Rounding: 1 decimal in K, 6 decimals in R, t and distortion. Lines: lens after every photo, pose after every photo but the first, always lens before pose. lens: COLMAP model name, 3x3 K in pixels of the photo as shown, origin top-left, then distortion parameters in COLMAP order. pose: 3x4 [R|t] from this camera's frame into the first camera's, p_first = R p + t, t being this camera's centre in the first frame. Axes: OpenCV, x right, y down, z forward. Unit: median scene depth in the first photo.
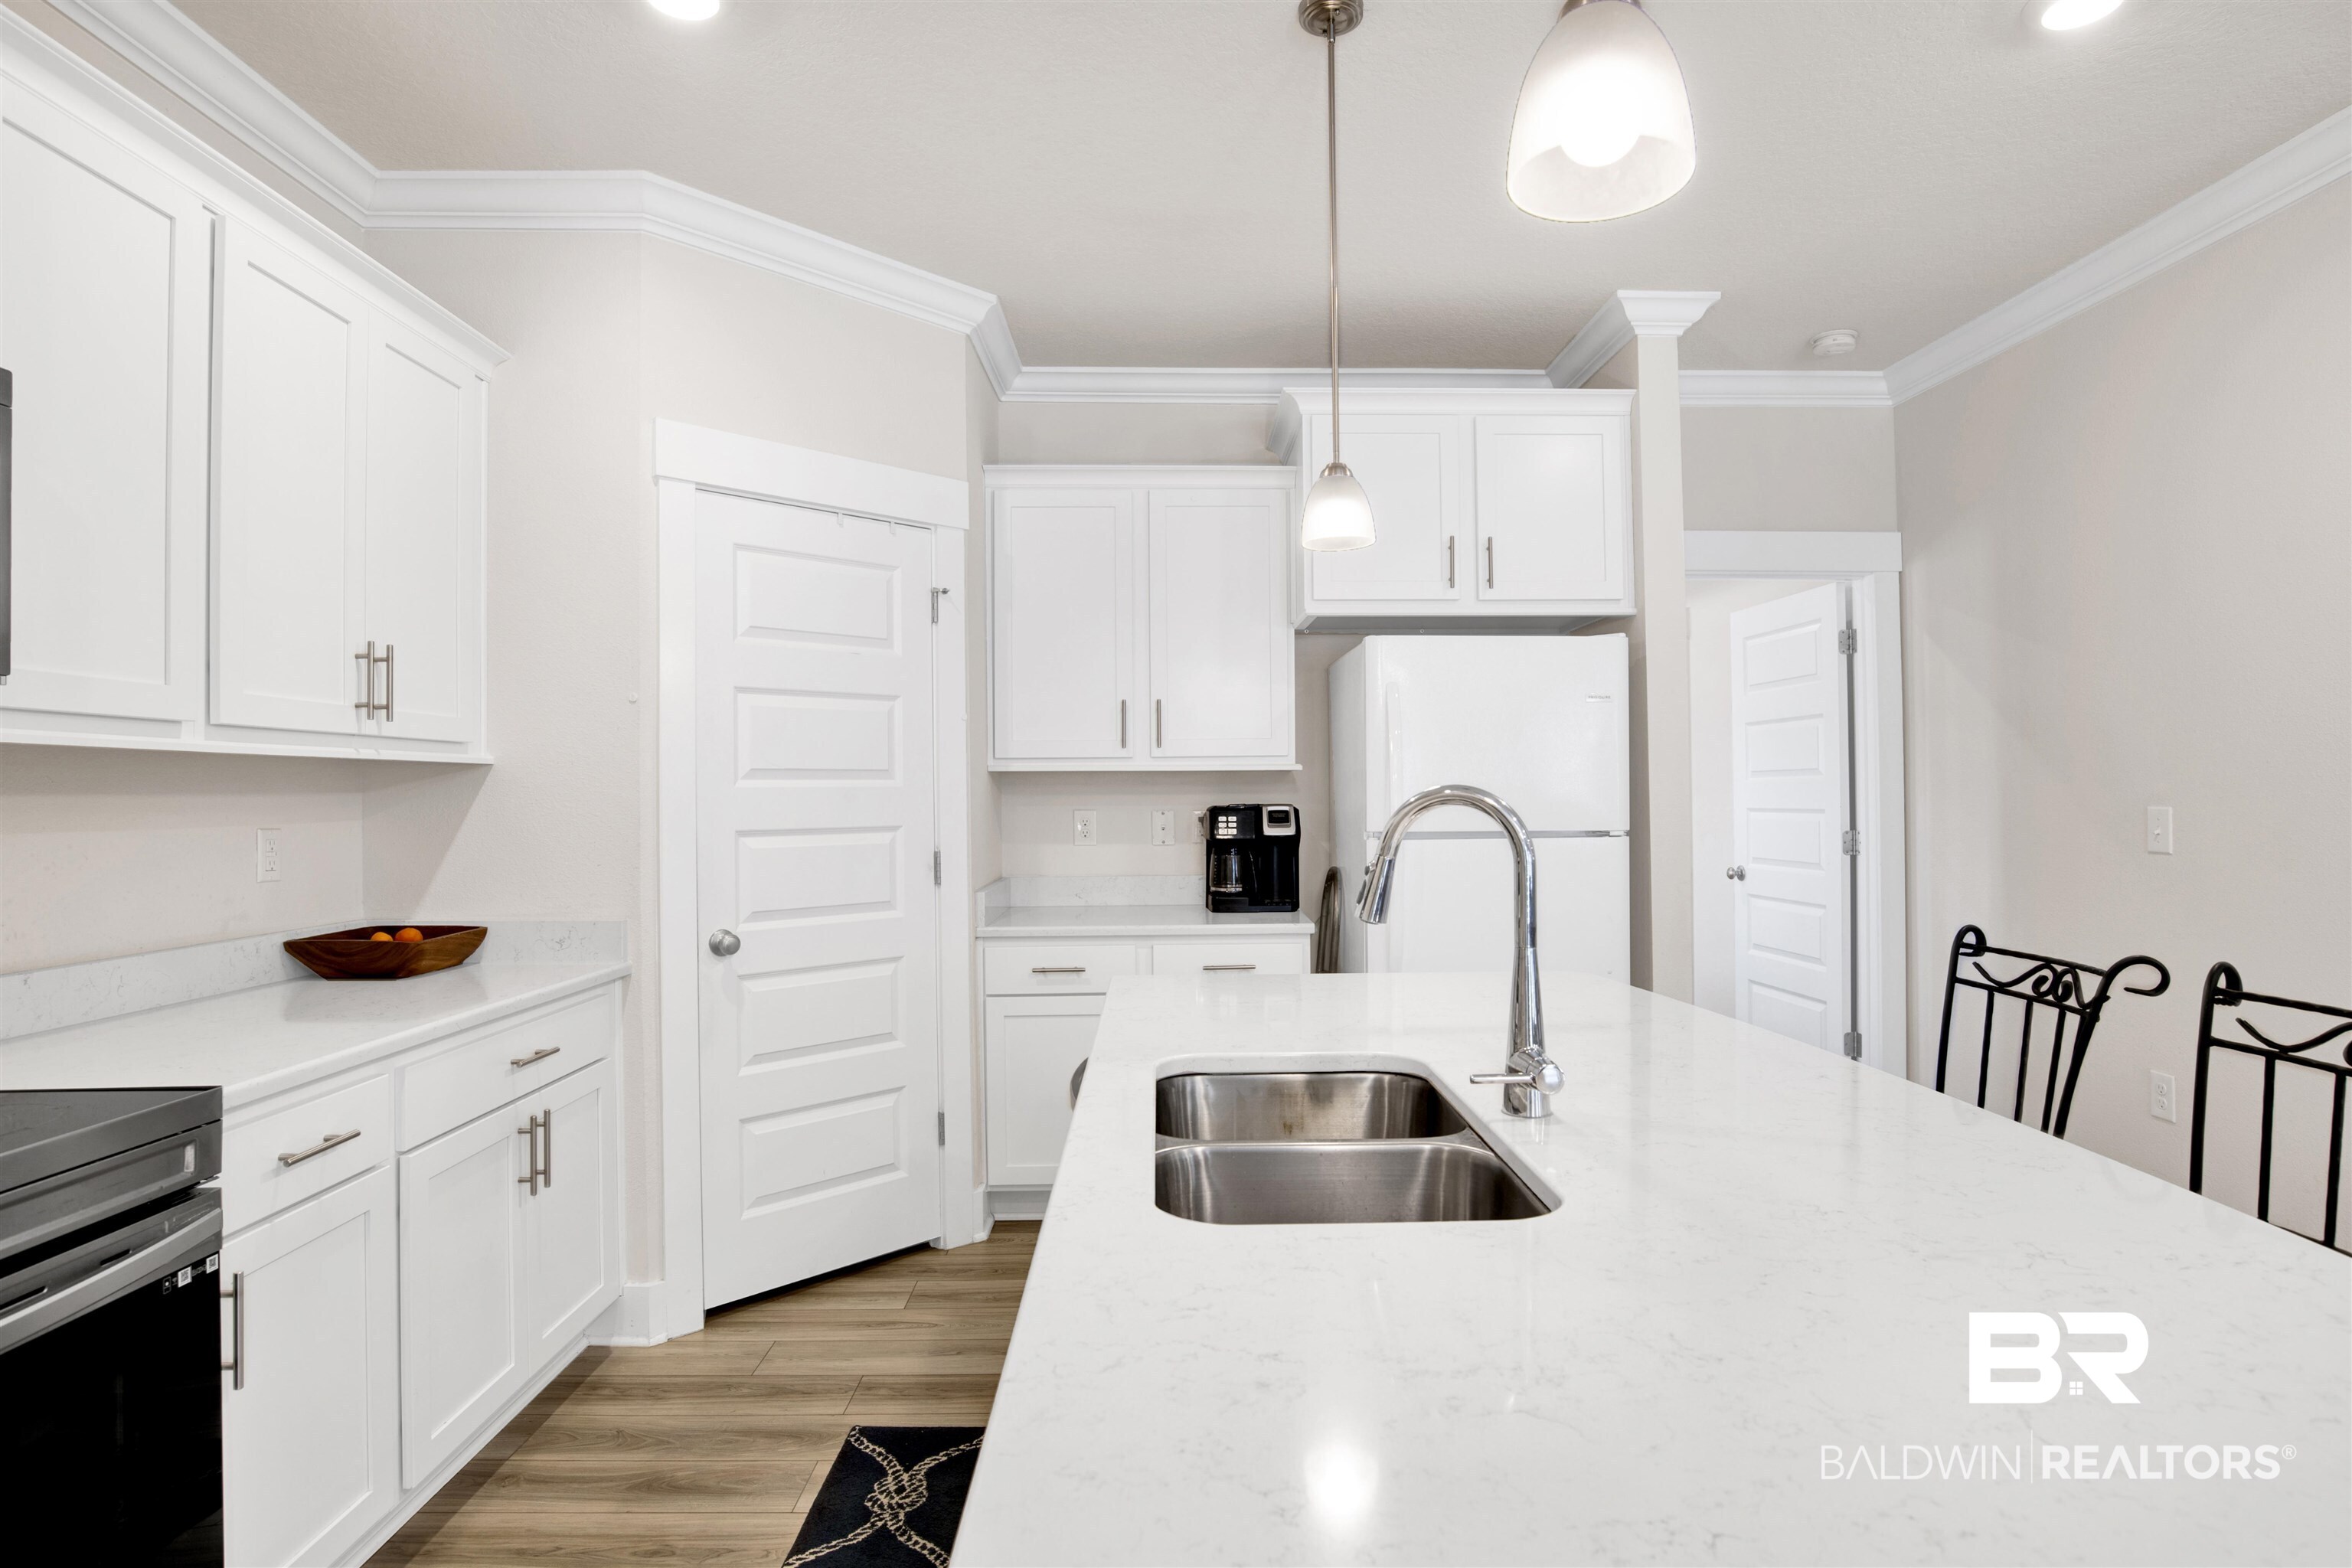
lens RADIAL K [[1224.3, 0, 1139.8], [0, 1224.3, 781.7], [0, 0, 1]] dist [-0.061457, 0.017395]
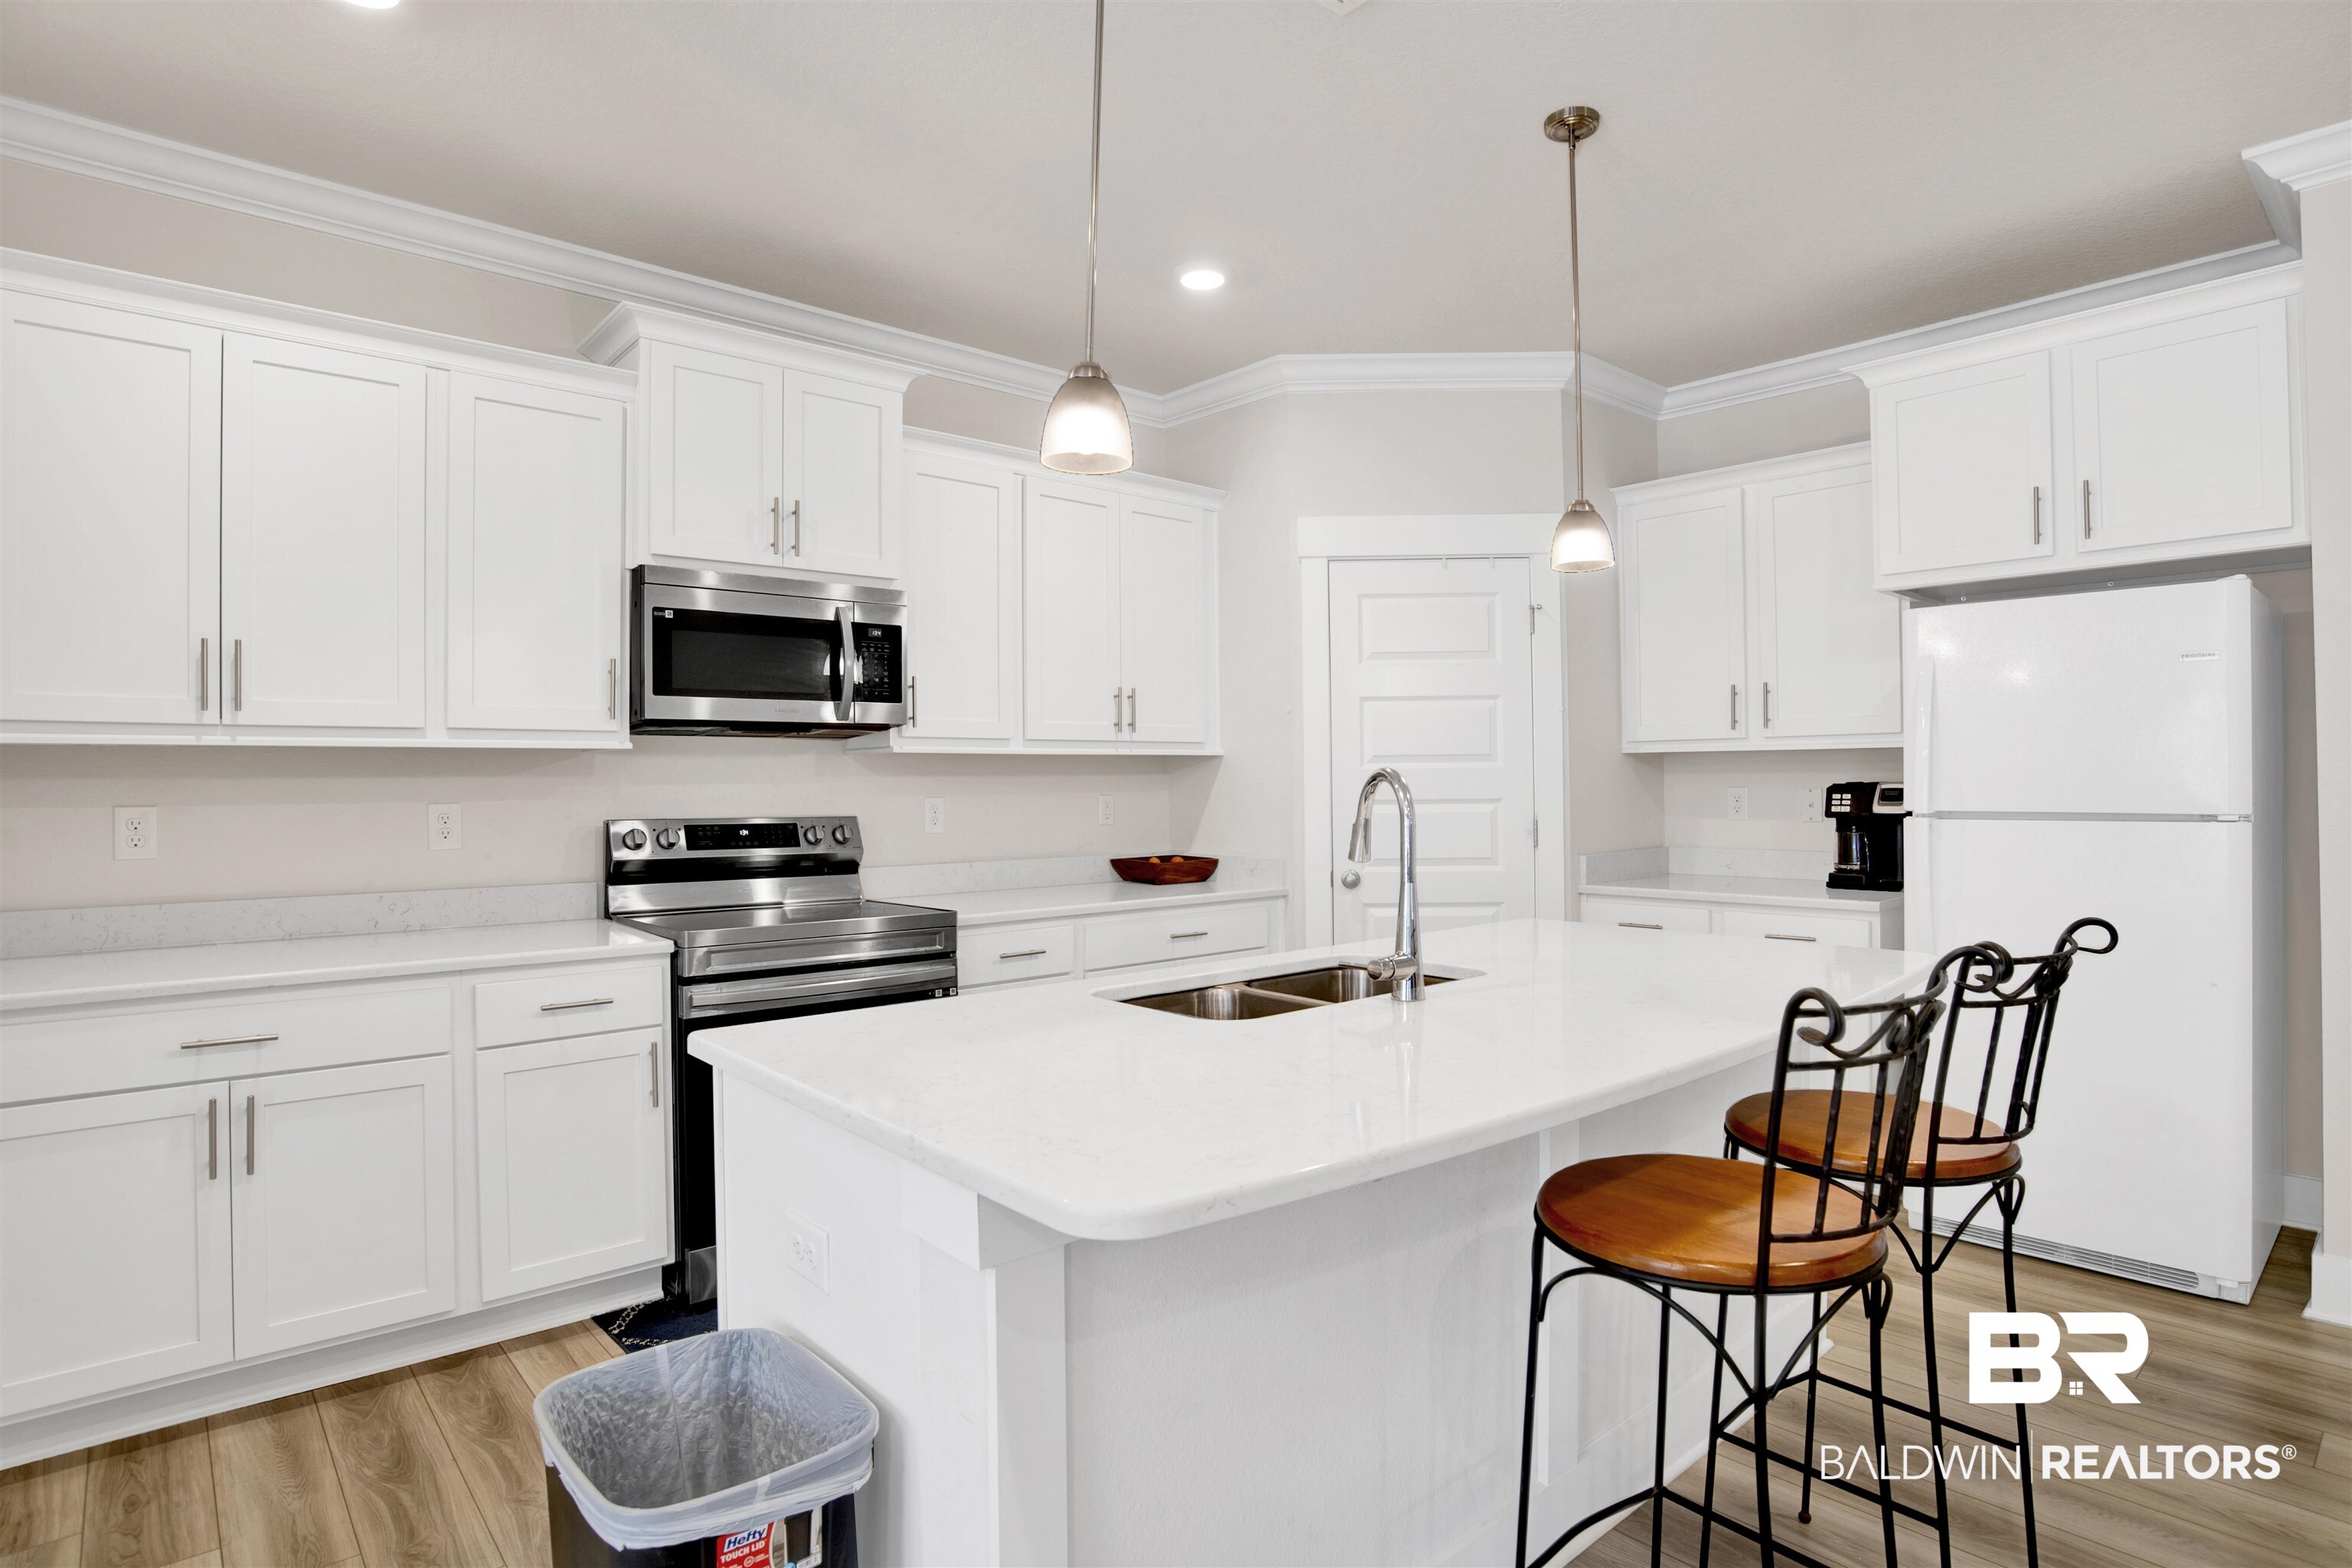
lens RADIAL K [[1224.3, 0, 1216.1], [0, 1224.3, 763.3], [0, 0, 1]] dist [-0.061457, 0.017395]
pose [[0.658493, -0.008177, -0.752543, 0.536510], [0.011855, 0.999930, -0.000491, -0.002997], [0.752494, -0.008598, 0.658543, -0.045834]]
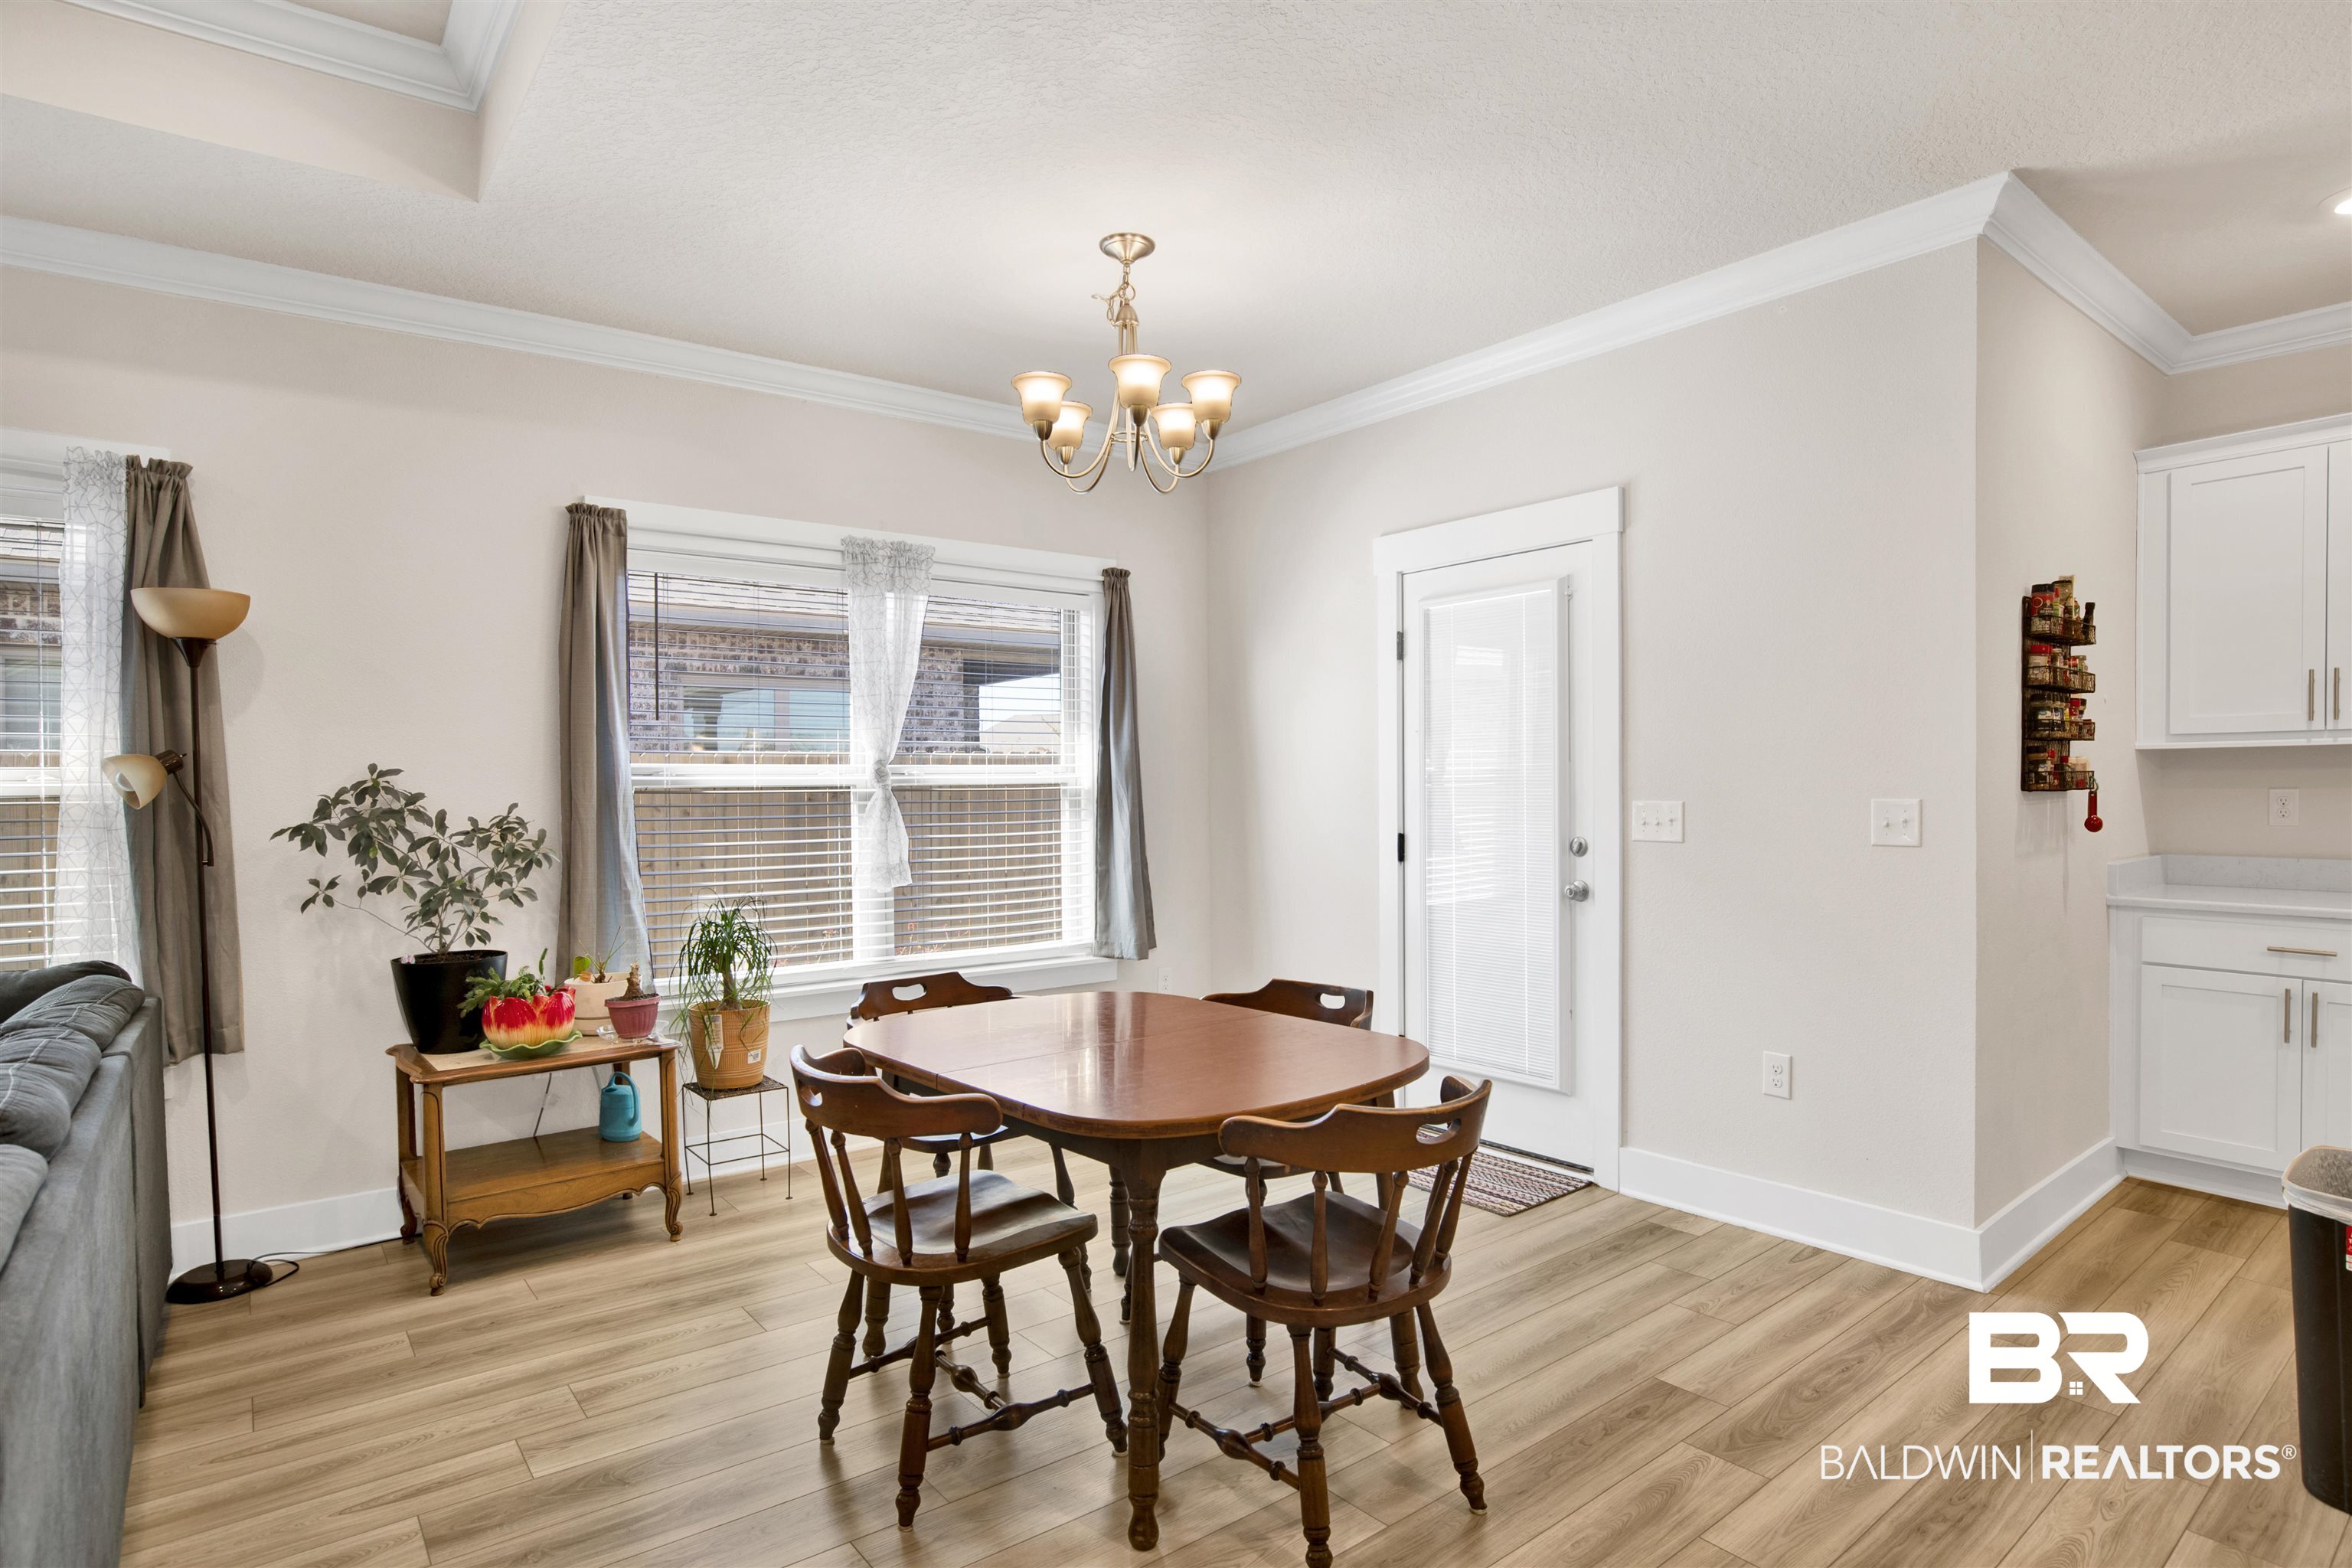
lens RADIAL K [[1224.3, 0, 1160.5], [0, 1224.3, 795.2], [0, 0, 1]] dist [-0.061457, 0.017395]
pose [[-0.795371, 0.021777, -0.605732, 0.989490], [0.026208, 0.999655, 0.001525, -0.007004], [0.605556, -0.014662, -0.795667, 0.172485]]
